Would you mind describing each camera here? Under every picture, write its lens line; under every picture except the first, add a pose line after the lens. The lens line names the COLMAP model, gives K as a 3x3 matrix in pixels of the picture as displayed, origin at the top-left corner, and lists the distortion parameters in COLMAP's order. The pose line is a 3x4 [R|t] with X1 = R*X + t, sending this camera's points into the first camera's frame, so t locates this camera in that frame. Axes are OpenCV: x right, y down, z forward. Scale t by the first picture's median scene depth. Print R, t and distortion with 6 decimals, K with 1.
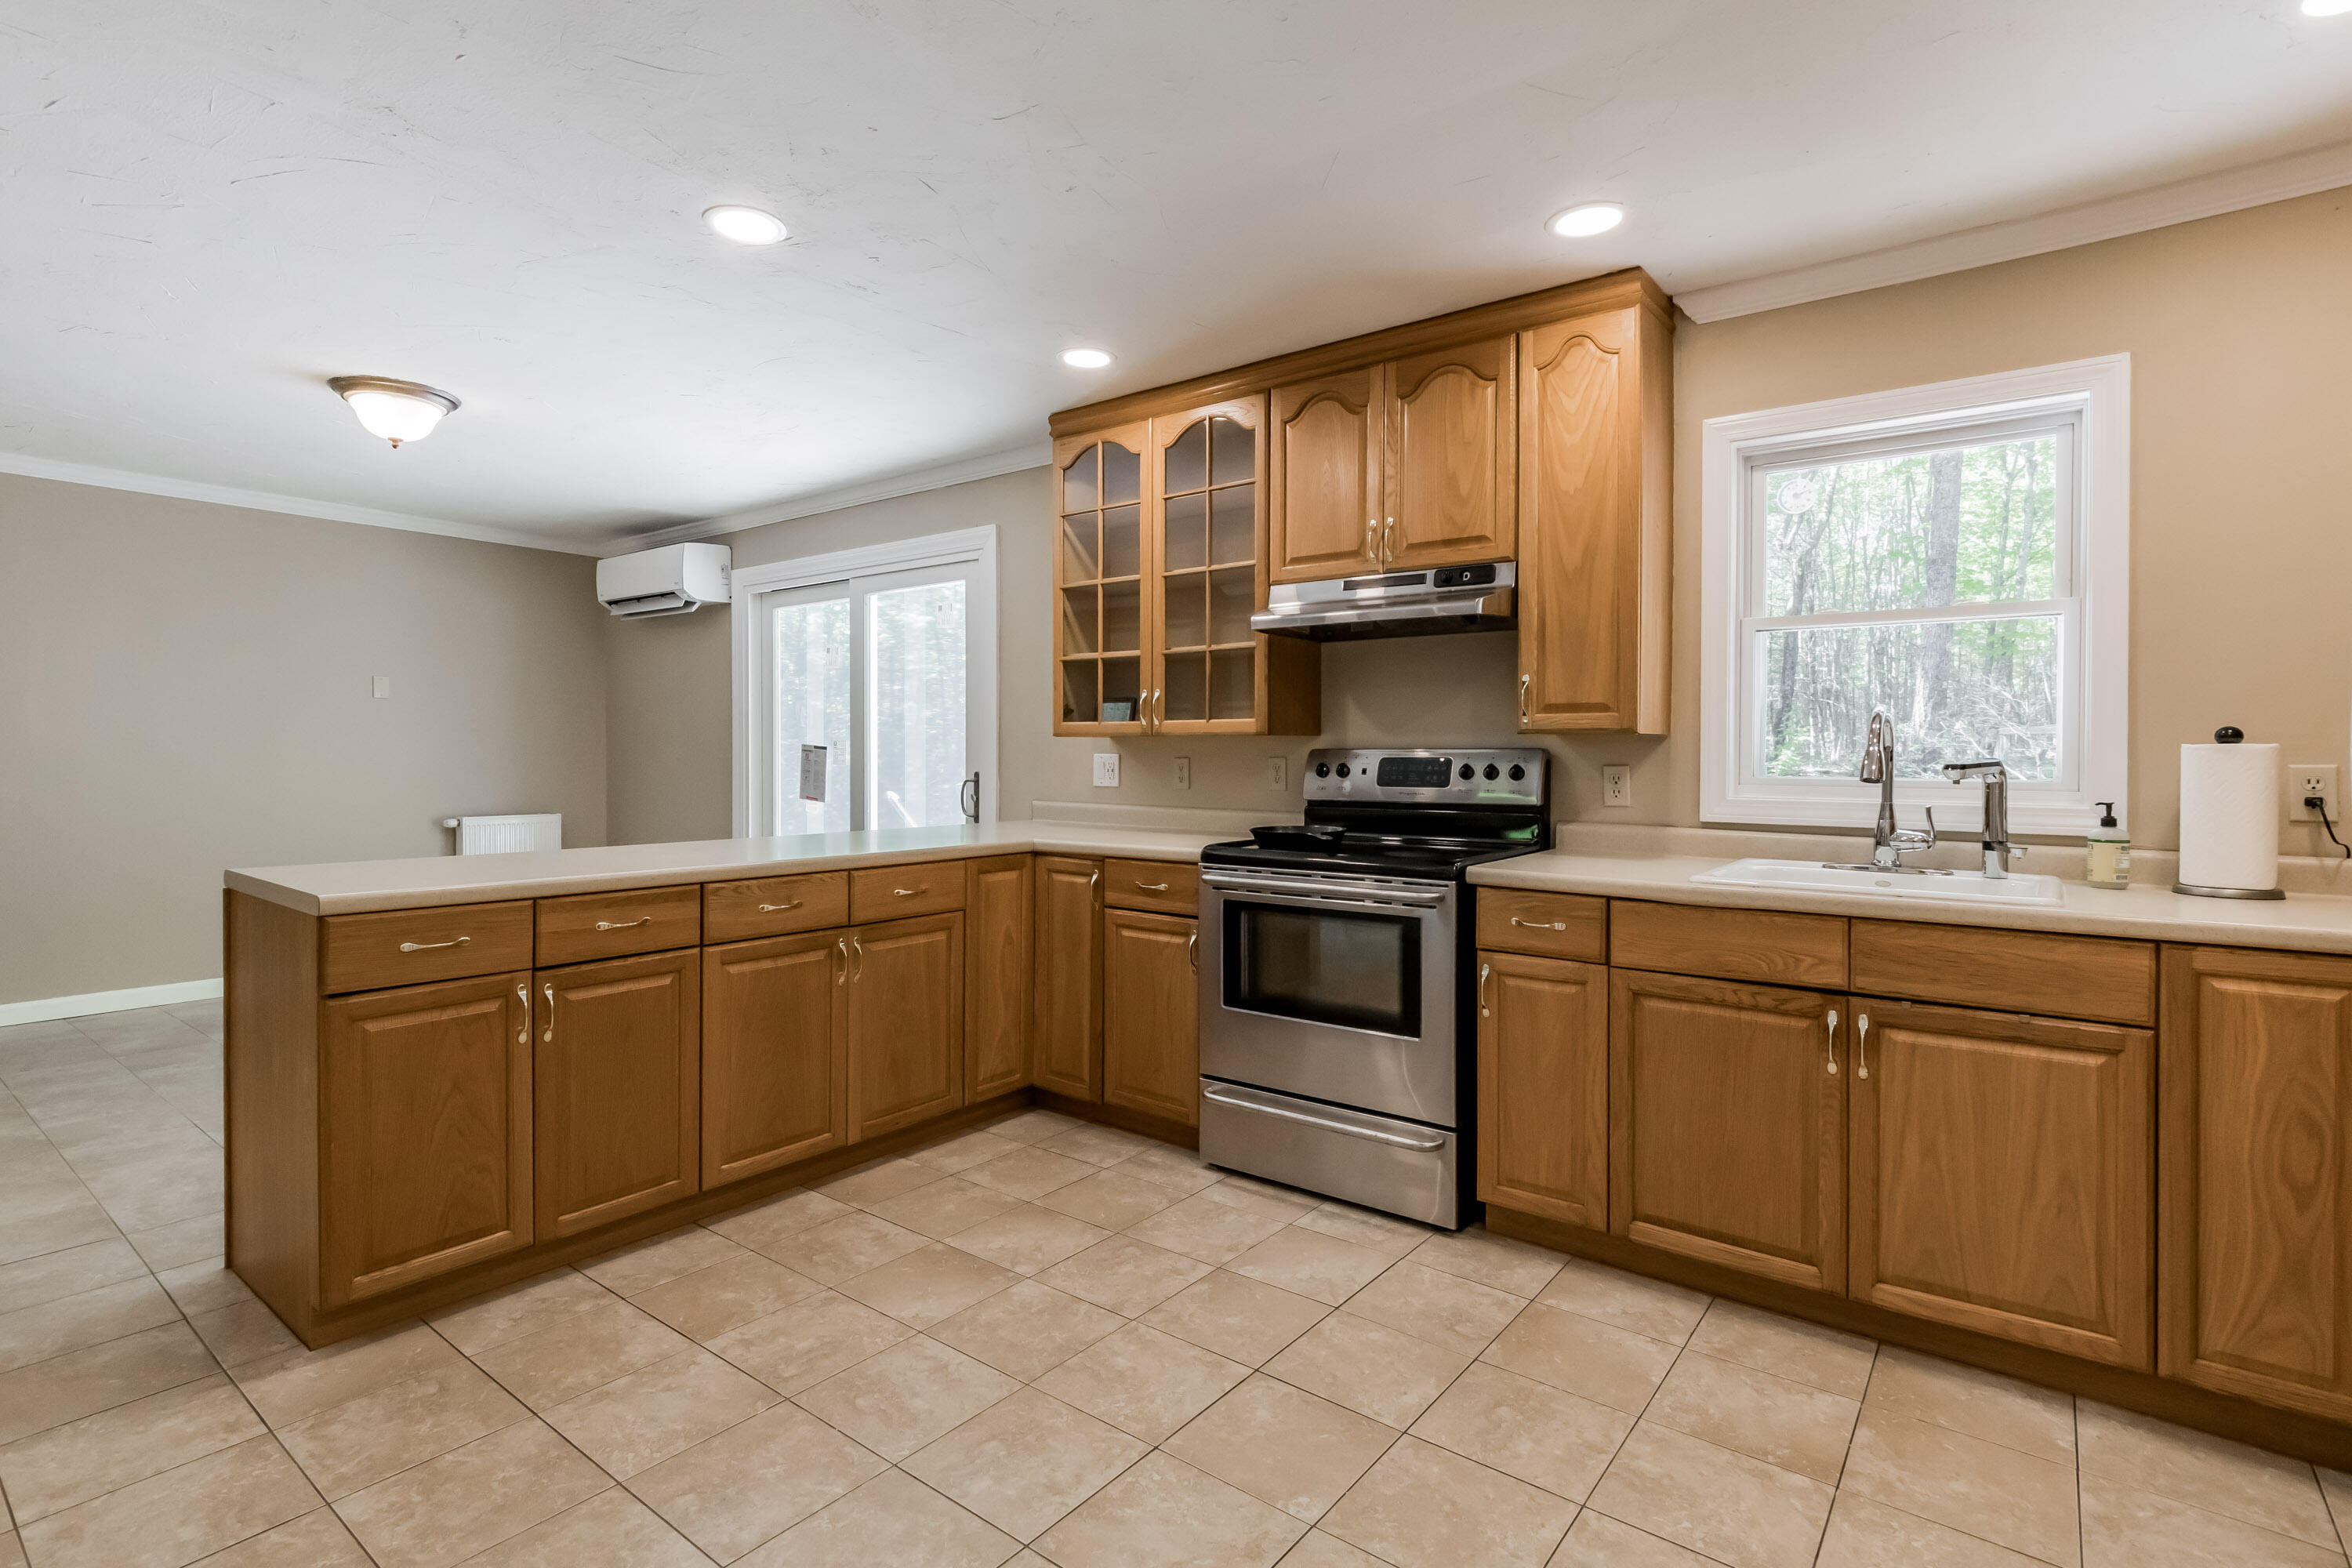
lens RADIAL K [[1132.3, 0, 1173.8], [0, 1132.3, 766.4], [0, 0, 1]] dist [-0.001231, 0.000564]
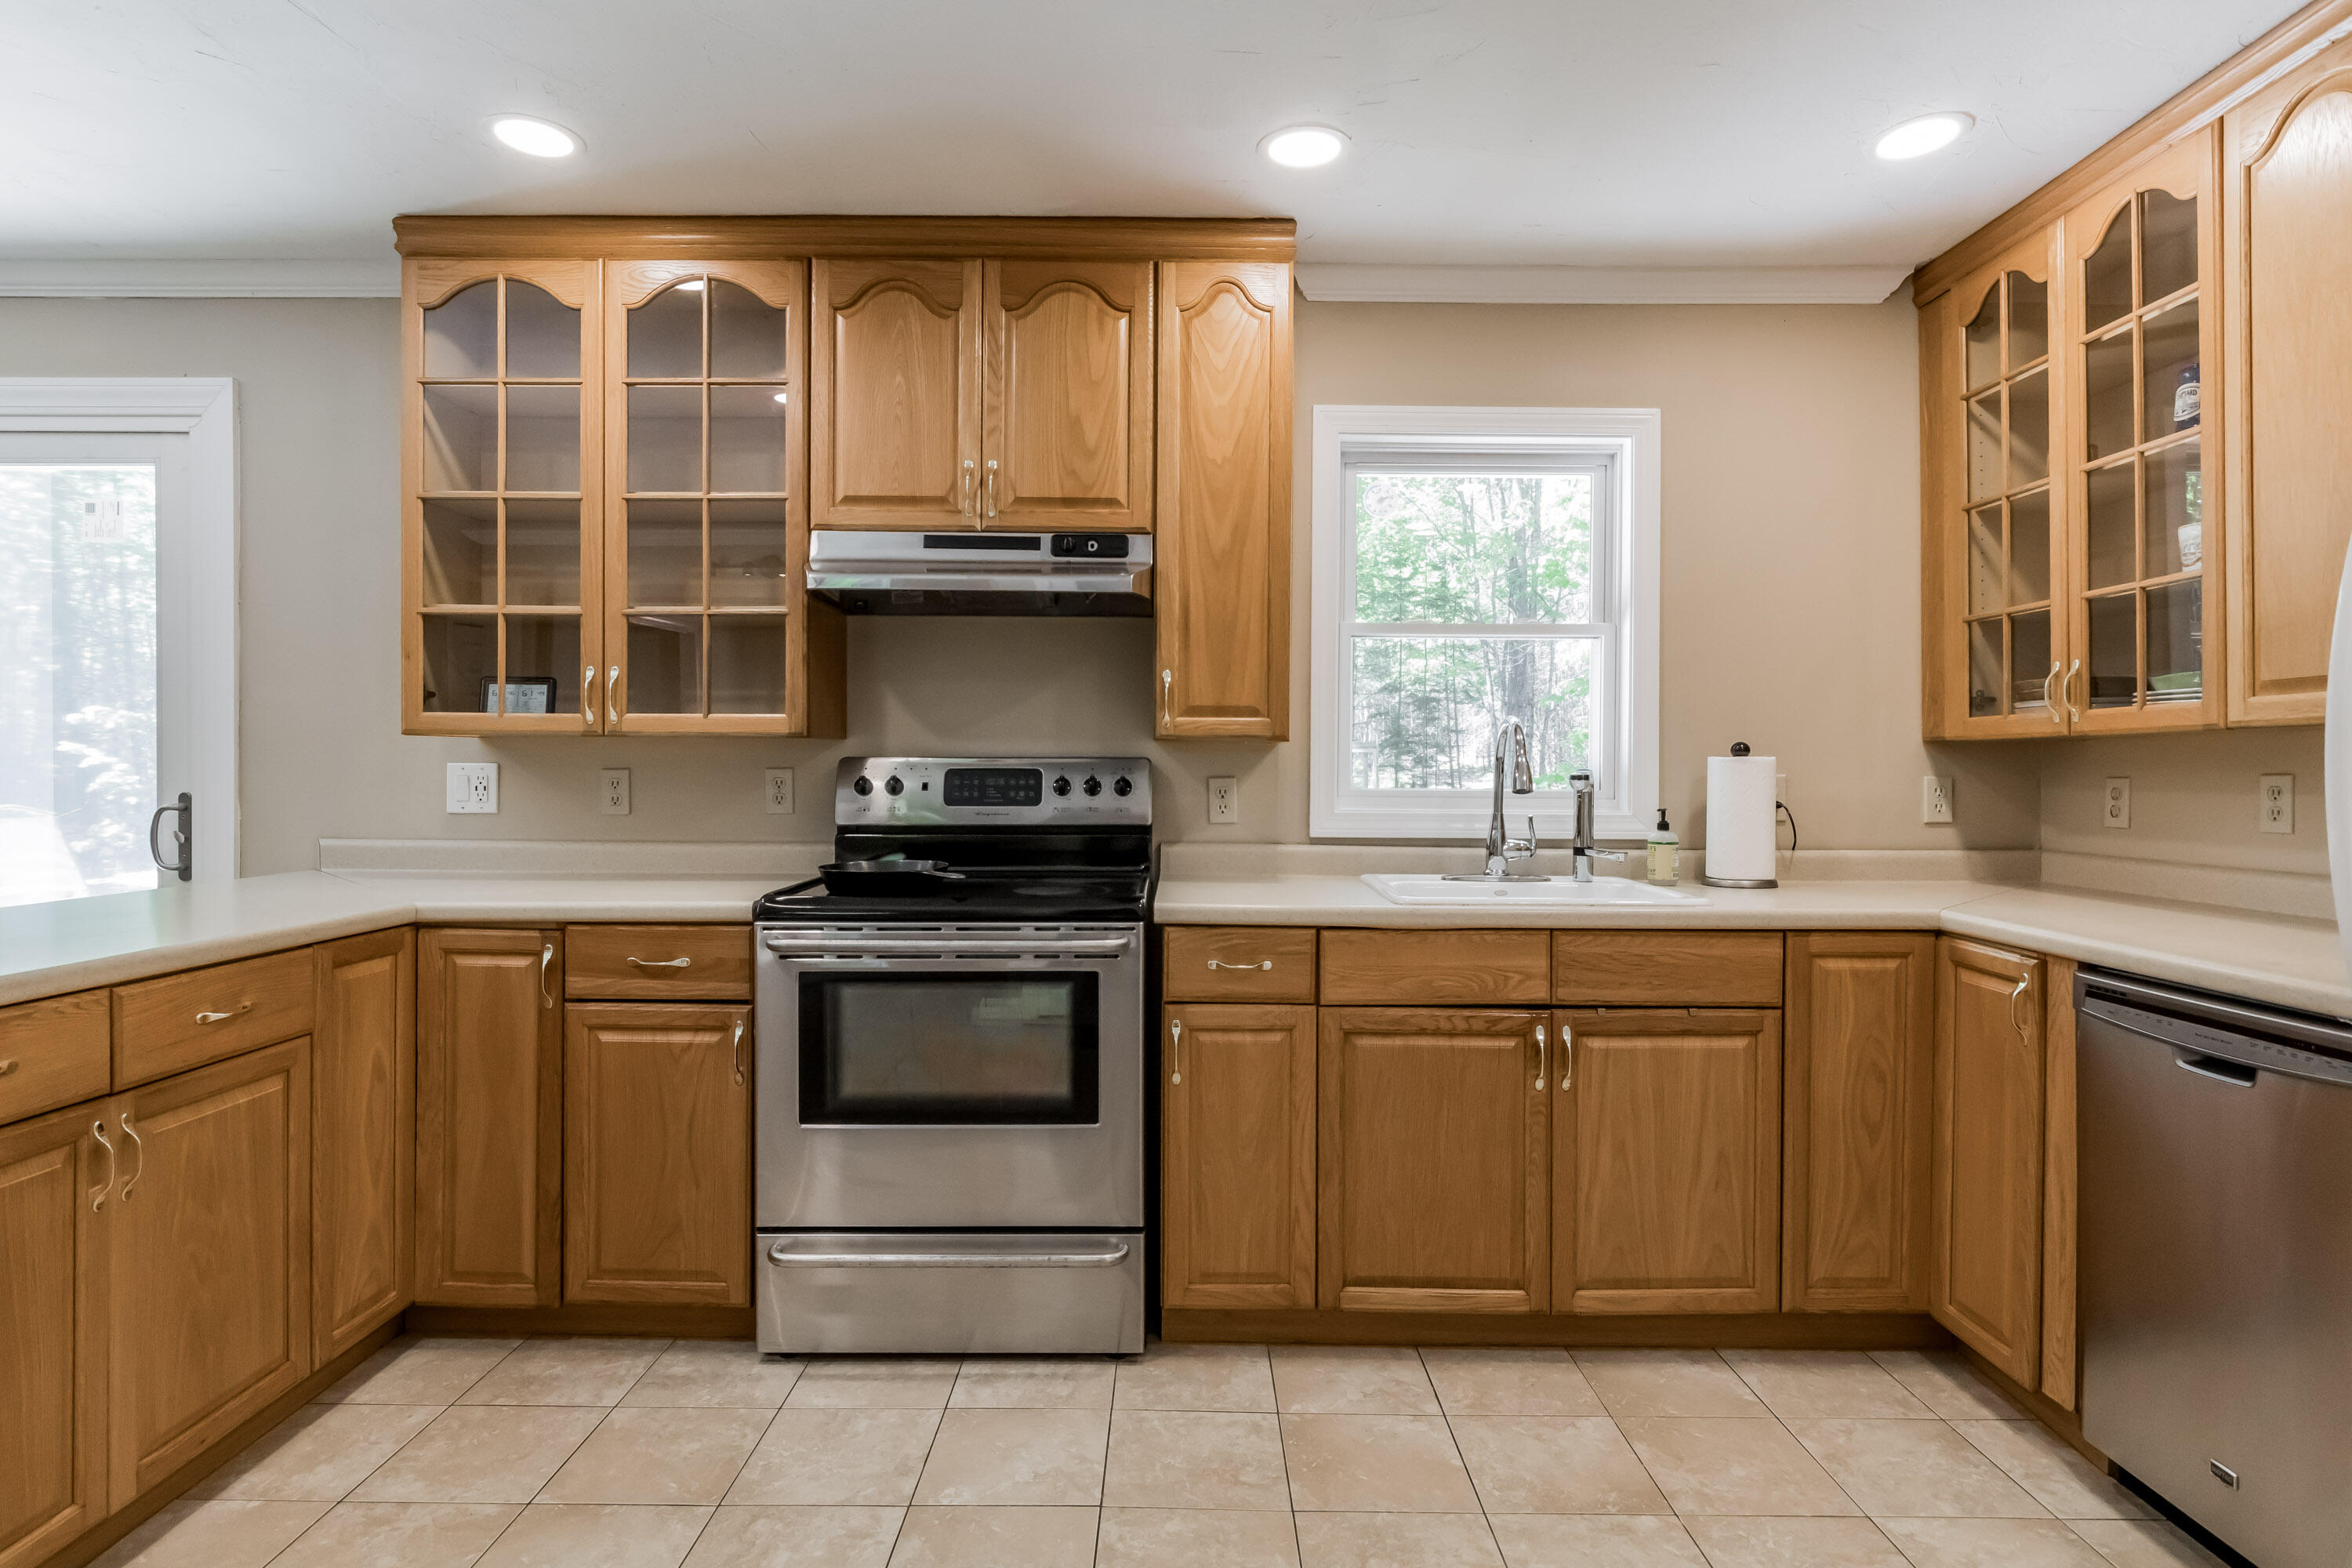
lens RADIAL K [[1269.9, 0, 1178.0], [0, 1269.9, 783.1], [0, 0, 1]] dist [0.000028, -0.002972]
pose [[0.789599, -0.007394, 0.613578, -0.264152], [0.005317, 0.999972, 0.005208, -0.002026], [-0.613600, -0.000850, 0.789617, 0.249406]]
